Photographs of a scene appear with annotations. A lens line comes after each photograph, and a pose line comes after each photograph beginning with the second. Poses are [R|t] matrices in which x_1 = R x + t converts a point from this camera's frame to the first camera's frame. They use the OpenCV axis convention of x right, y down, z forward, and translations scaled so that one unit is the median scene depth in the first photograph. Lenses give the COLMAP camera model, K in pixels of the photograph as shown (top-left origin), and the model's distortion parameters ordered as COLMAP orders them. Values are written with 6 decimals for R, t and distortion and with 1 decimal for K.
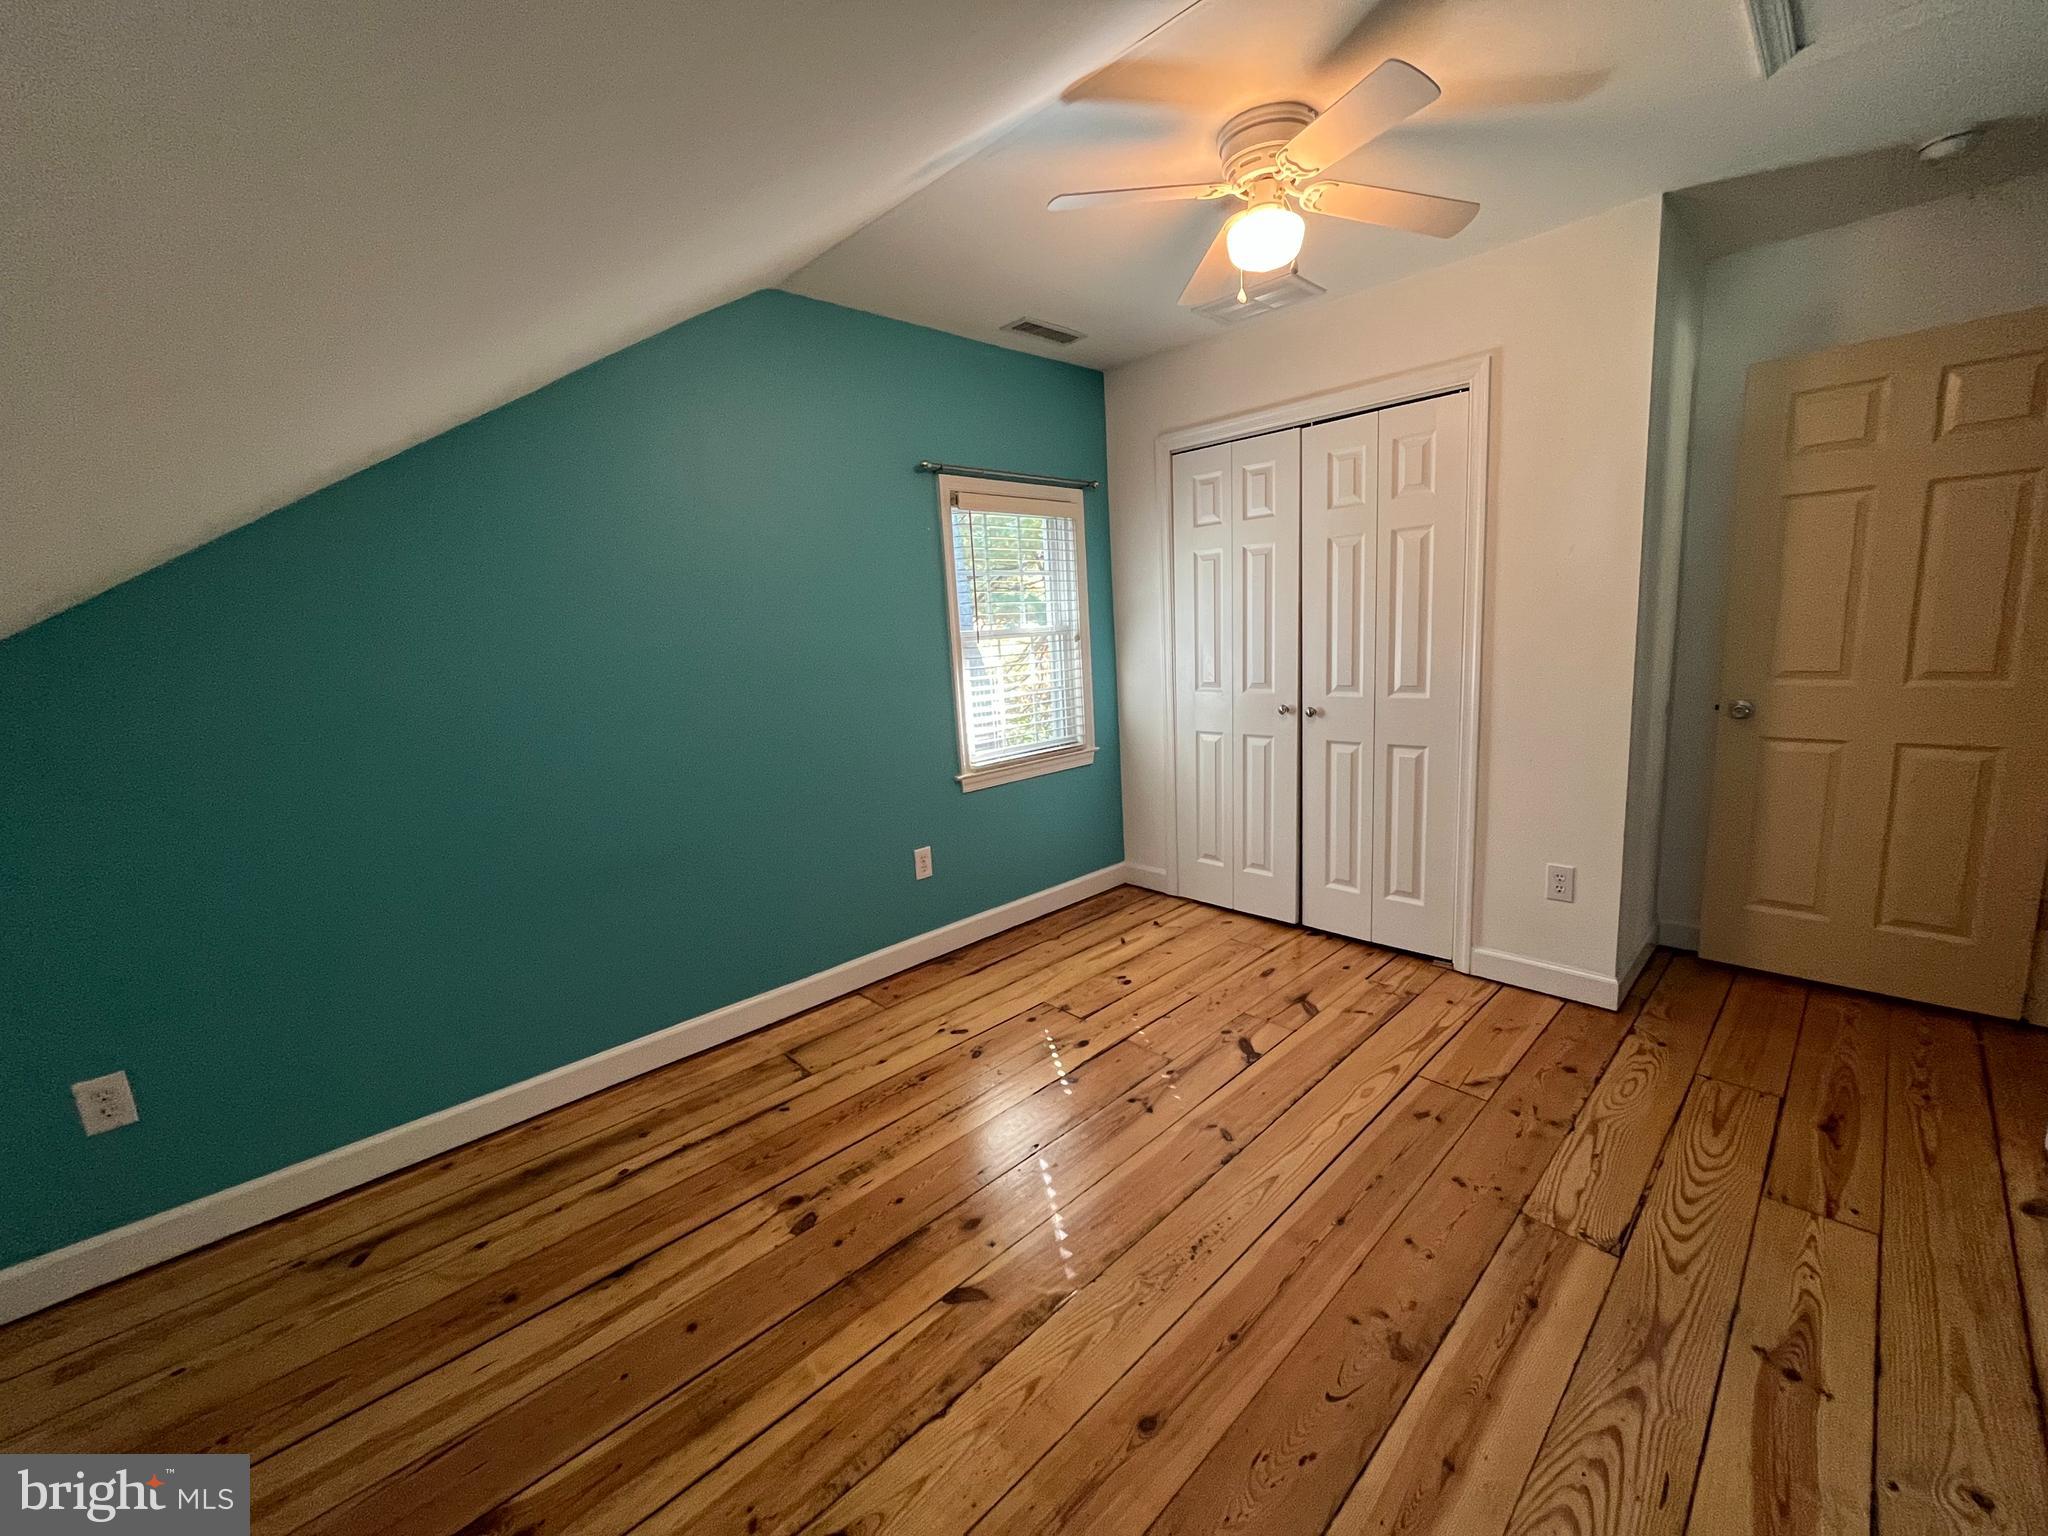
lens RADIAL K [[828.8, 0, 1023.9], [0, 828.8, 763.5], [0, 0, 1]] dist [-0.002724, -0.000795]
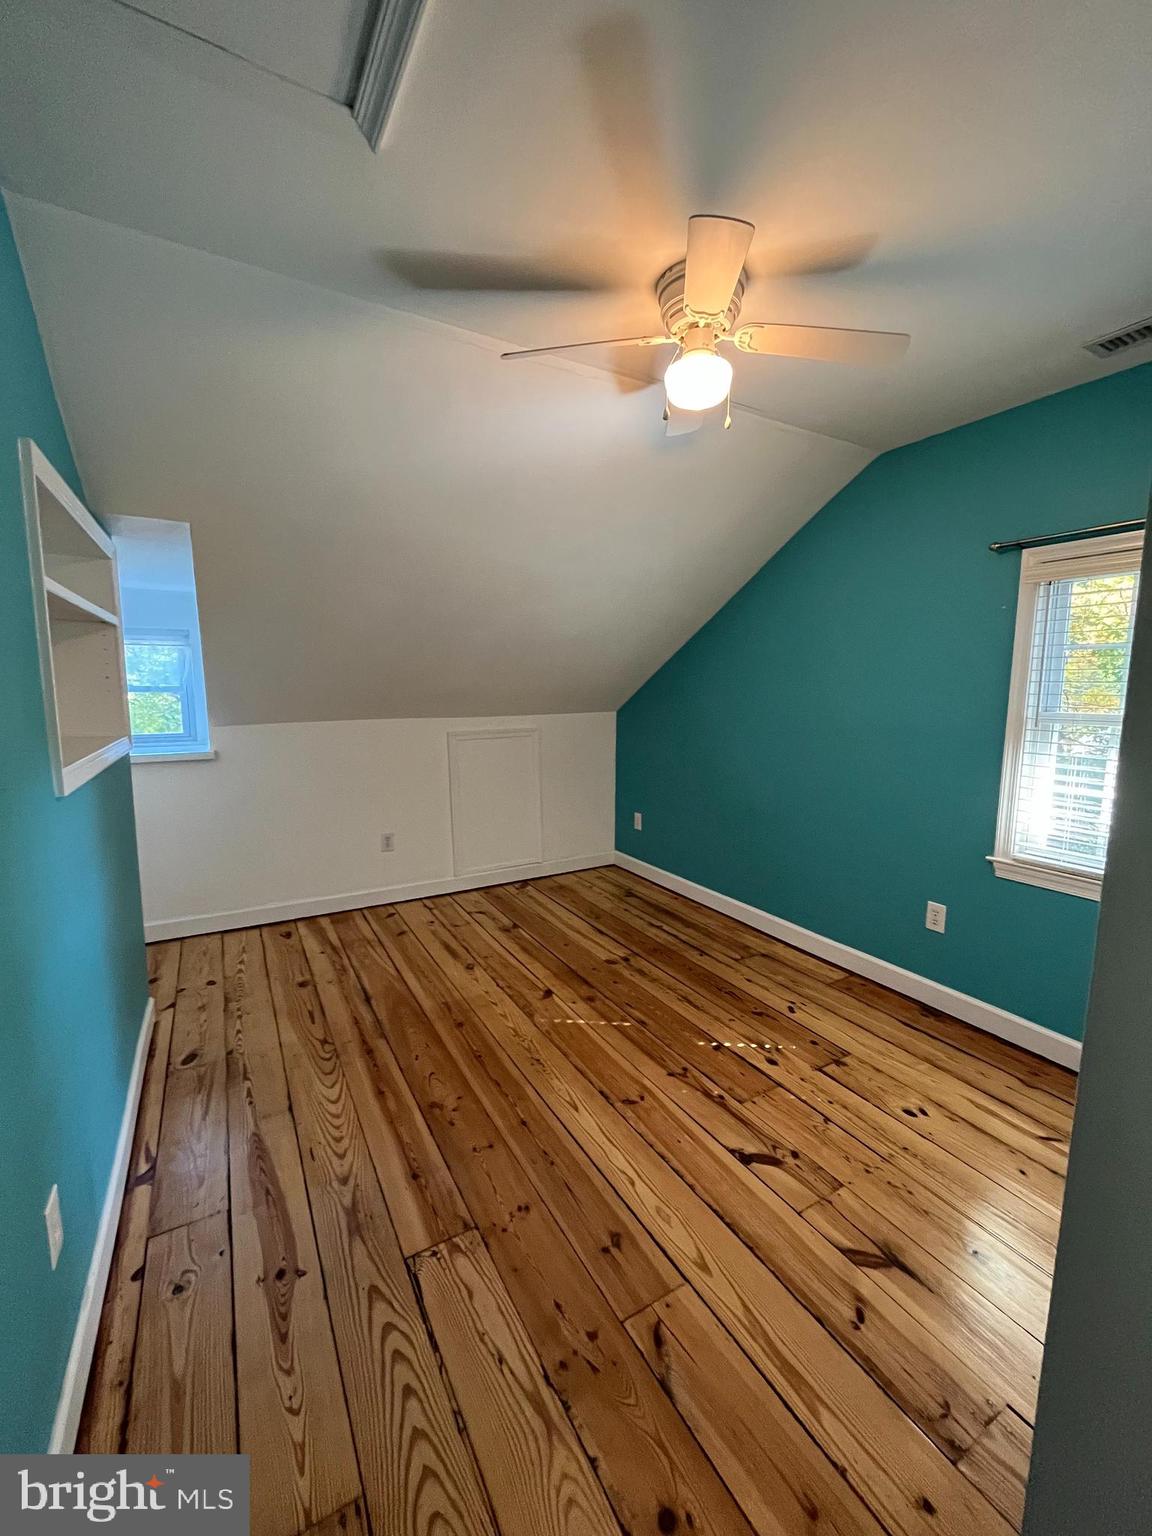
lens RADIAL K [[621.6, 0, 576.0], [0, 621.6, 768.0], [0, 0, 1]] dist [-0.002724, -0.000795]
pose [[-0.241974, 0.177769, -0.953859, 1.133281], [-0.156447, 0.963062, 0.219171, -0.266889], [0.957587, 0.202262, -0.205224, 1.038249]]
